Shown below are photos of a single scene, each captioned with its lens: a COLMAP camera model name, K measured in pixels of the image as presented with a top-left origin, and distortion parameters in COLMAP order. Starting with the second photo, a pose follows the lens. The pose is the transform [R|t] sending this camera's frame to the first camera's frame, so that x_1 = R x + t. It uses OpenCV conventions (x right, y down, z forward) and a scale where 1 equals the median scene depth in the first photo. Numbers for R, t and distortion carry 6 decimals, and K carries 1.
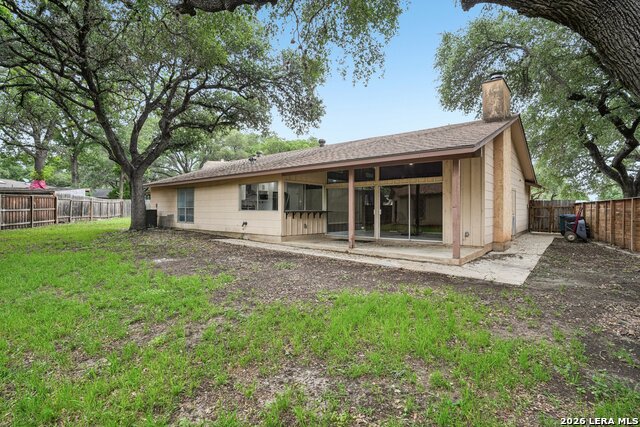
lens RADIAL K [[322.5, 0, 320.0], [0, 322.5, 213.5], [0, 0, 1]] dist [-0.000327, 0.000217]
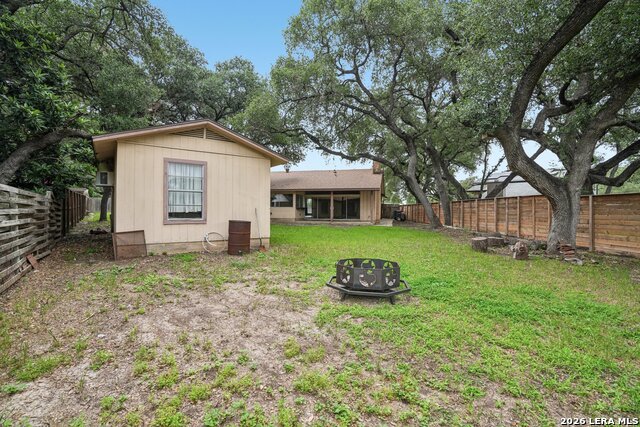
lens RADIAL K [[301.3, 0, 320.0], [0, 301.3, 213.5], [0, 0, 1]] dist [-0.058508, 0.020762]
pose [[0.909002, -0.005023, 0.416762, -0.642018], [0.006842, 0.999972, -0.002871, 0.029587], [-0.416736, 0.005462, 0.909011, -0.734909]]
